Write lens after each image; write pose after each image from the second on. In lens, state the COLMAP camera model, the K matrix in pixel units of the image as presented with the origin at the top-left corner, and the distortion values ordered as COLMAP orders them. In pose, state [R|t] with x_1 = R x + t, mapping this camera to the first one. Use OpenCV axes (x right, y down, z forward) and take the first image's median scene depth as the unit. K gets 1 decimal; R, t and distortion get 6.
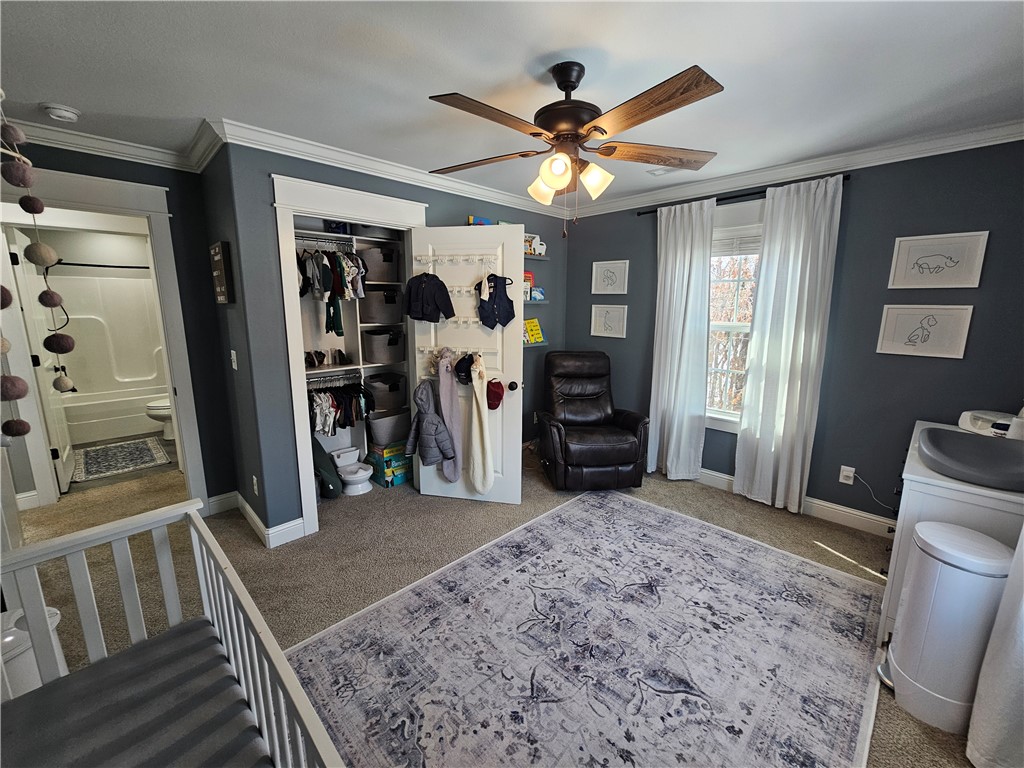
lens RADIAL K [[419.3, 0, 512.1], [0, 419.3, 386.2], [0, 0, 1]] dist [0.002558, 0.000738]
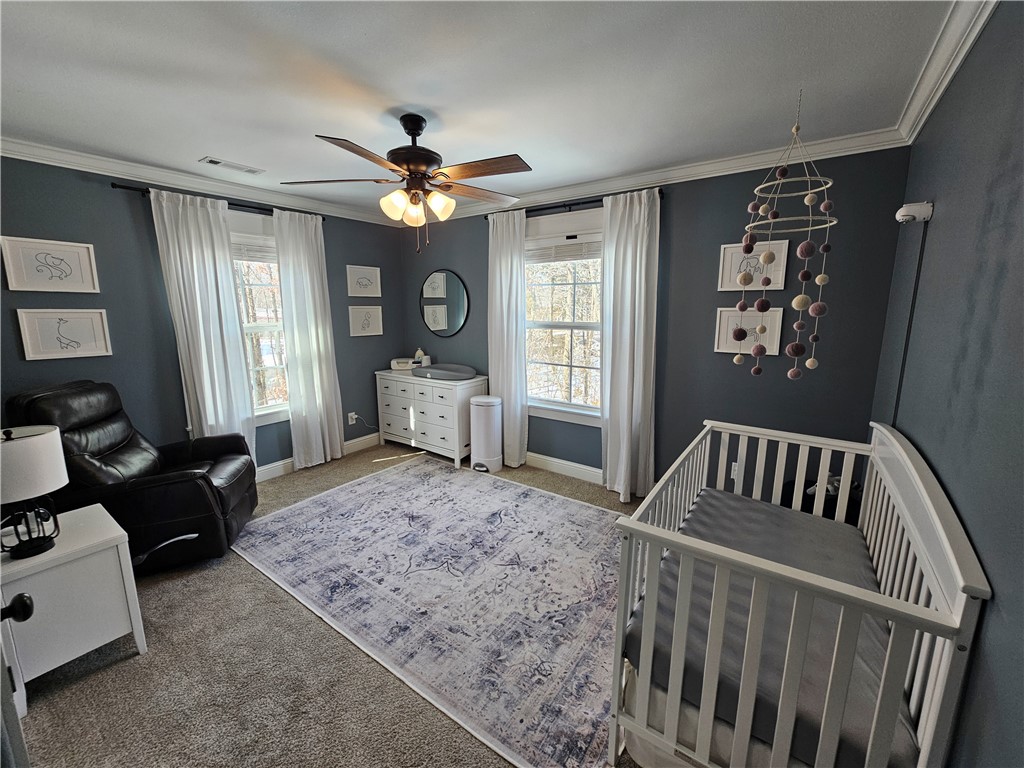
lens RADIAL K [[419.3, 0, 511.7], [0, 419.3, 382.8], [0, 0, 1]] dist [0.002558, 0.000738]
pose [[-0.169951, -0.181649, 0.968566, -1.068632], [0.195395, 0.957139, 0.213791, -0.175795], [-0.965887, 0.225587, -0.127173, 0.880262]]
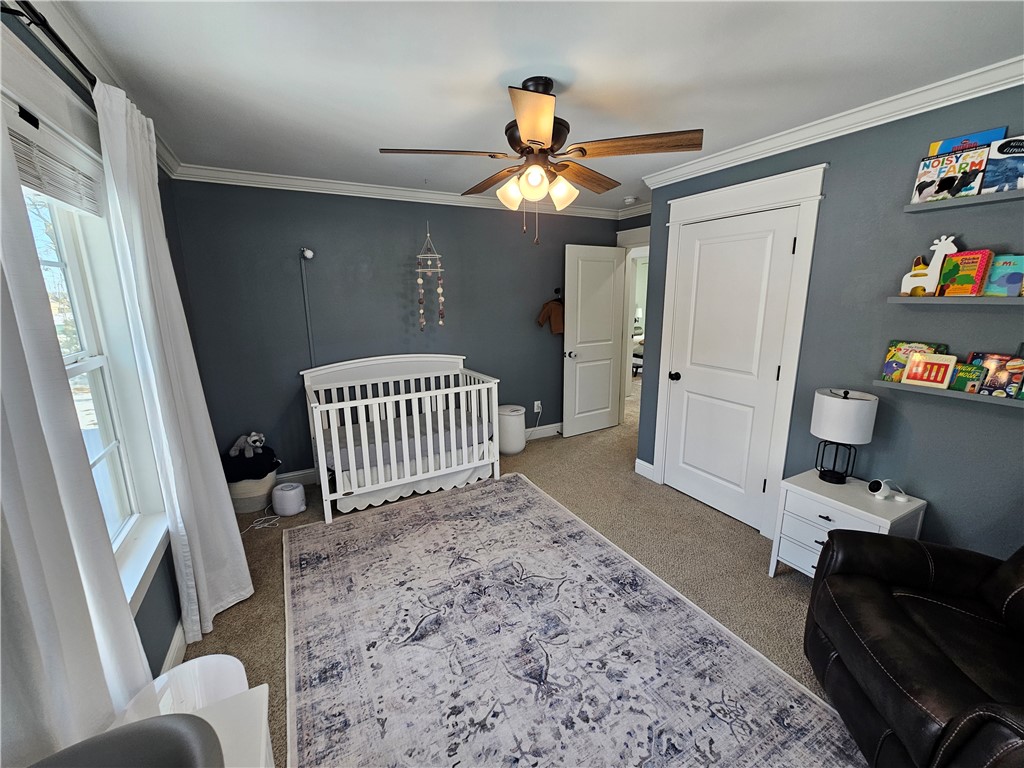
lens RADIAL K [[419.3, 0, 501.4], [0, 419.3, 382.0], [0, 0, 1]] dist [0.002558, 0.000738]
pose [[-0.299621, 0.202810, -0.932253, 1.091197], [-0.175427, 0.948773, 0.262785, -0.259005], [0.937792, 0.242278, -0.248693, 1.136492]]
